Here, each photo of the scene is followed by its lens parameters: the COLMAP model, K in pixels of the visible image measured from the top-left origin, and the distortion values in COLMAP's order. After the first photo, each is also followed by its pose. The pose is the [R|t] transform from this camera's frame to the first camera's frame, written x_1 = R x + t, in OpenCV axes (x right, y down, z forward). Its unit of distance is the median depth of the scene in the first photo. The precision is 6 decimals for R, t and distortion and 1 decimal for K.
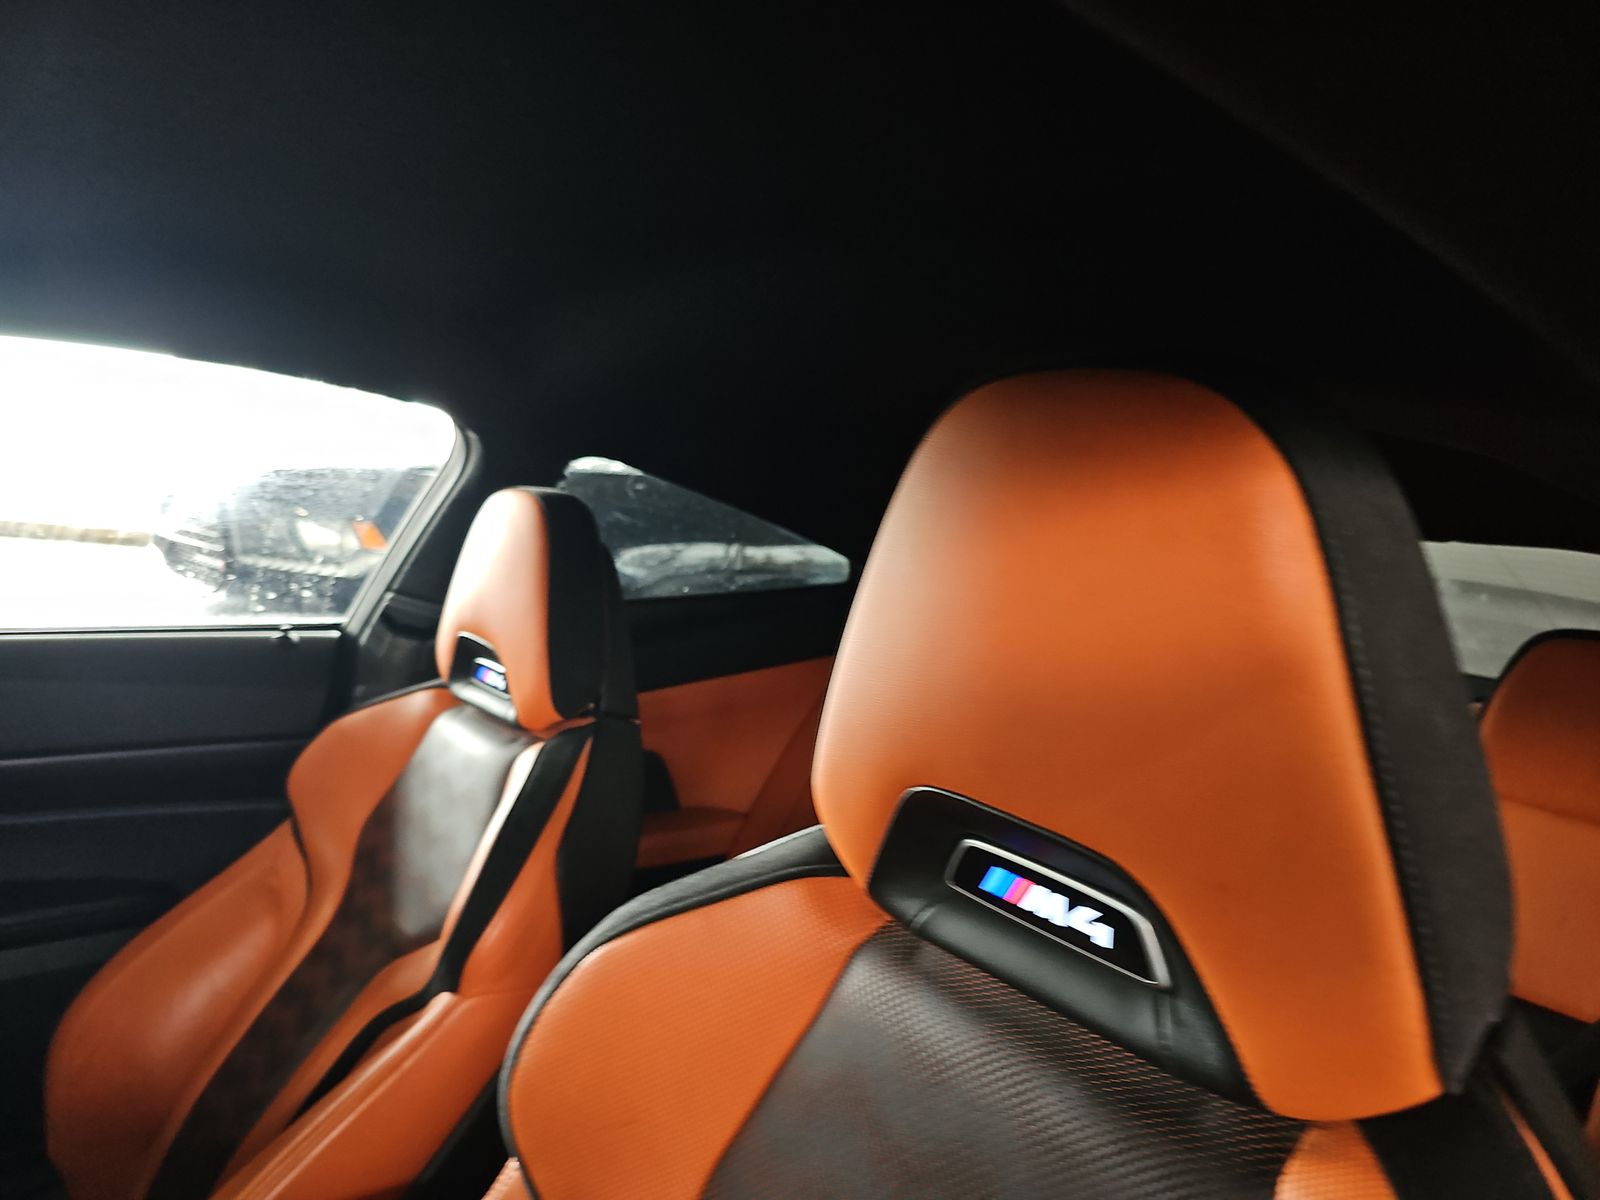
lens RADIAL K [[1105.2, 0, 797.4], [0, 1105.2, 589.5], [0, 0, 1]] dist [-0.000942, -0.007869]
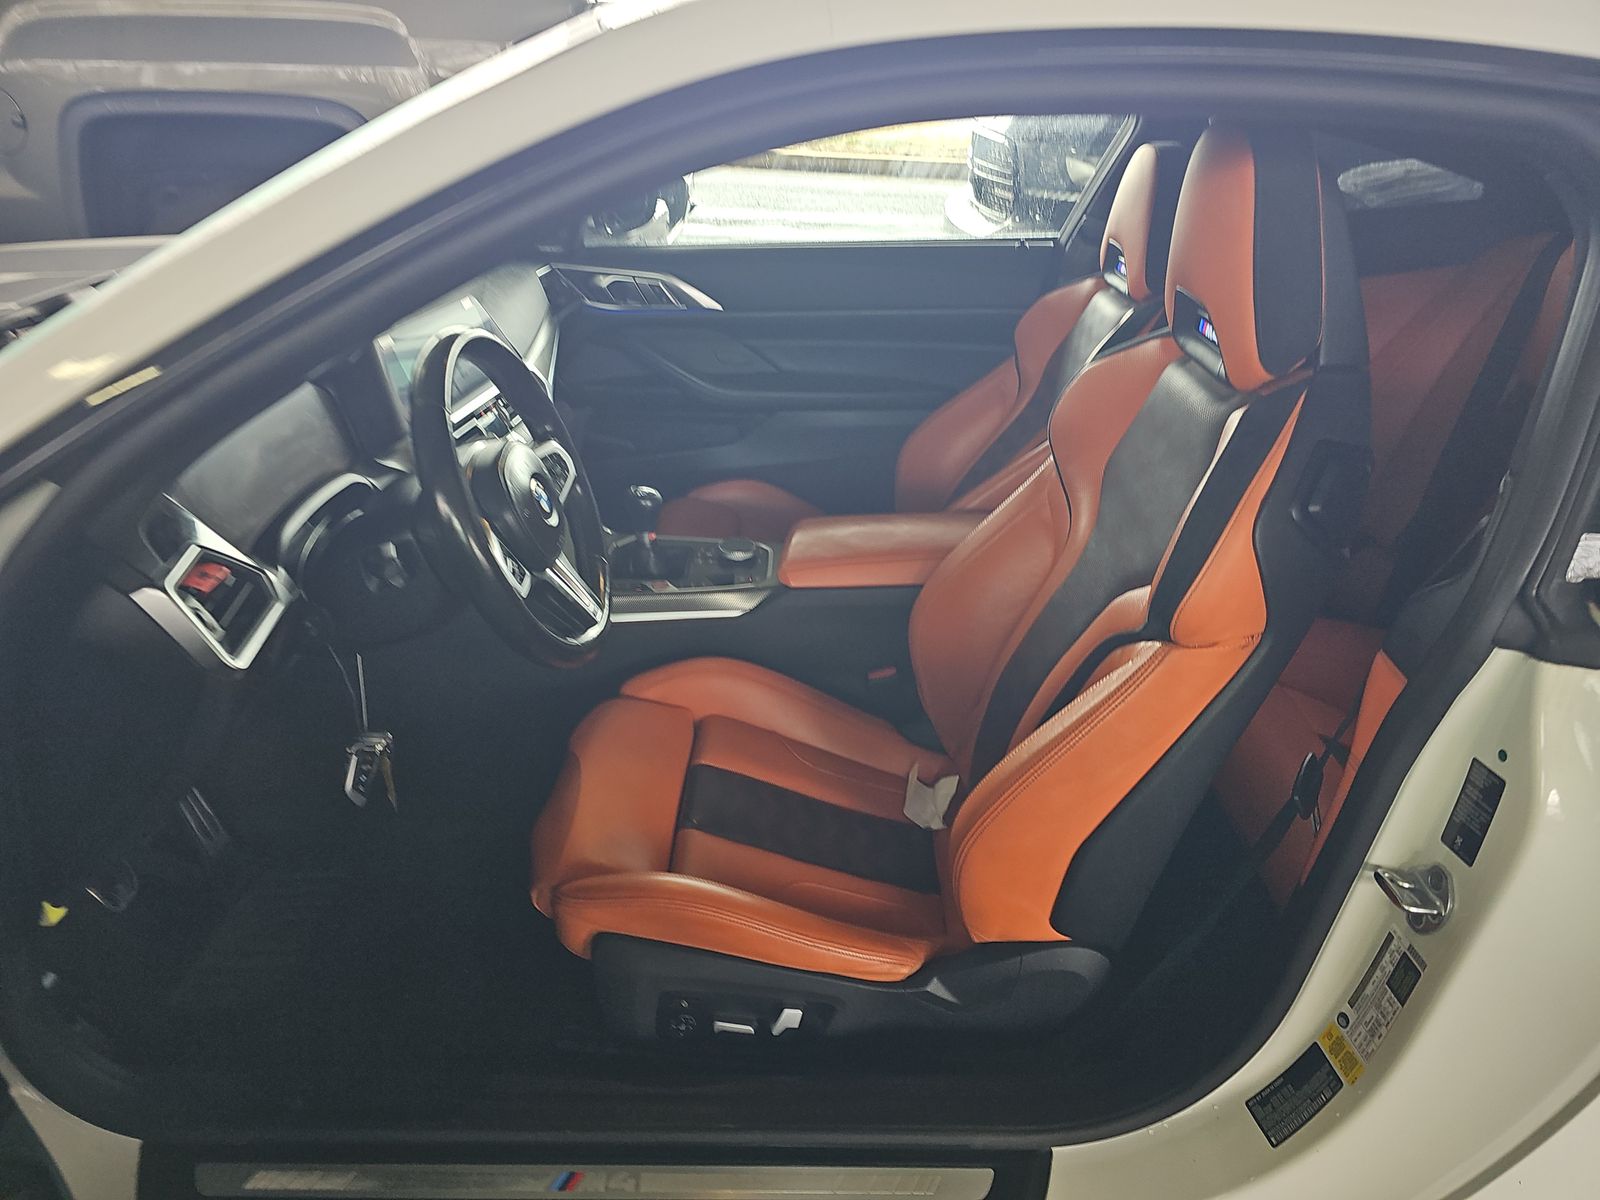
lens RADIAL K [[1105.2, 0, 803.8], [0, 1105.2, 597.1], [0, 0, 1]] dist [-0.000942, -0.007869]
pose [[0.779019, 0.191900, -0.596912, 0.353943], [0.012873, 0.946916, 0.321222, 0.006566], [0.626869, -0.257922, 0.735195, -0.526249]]
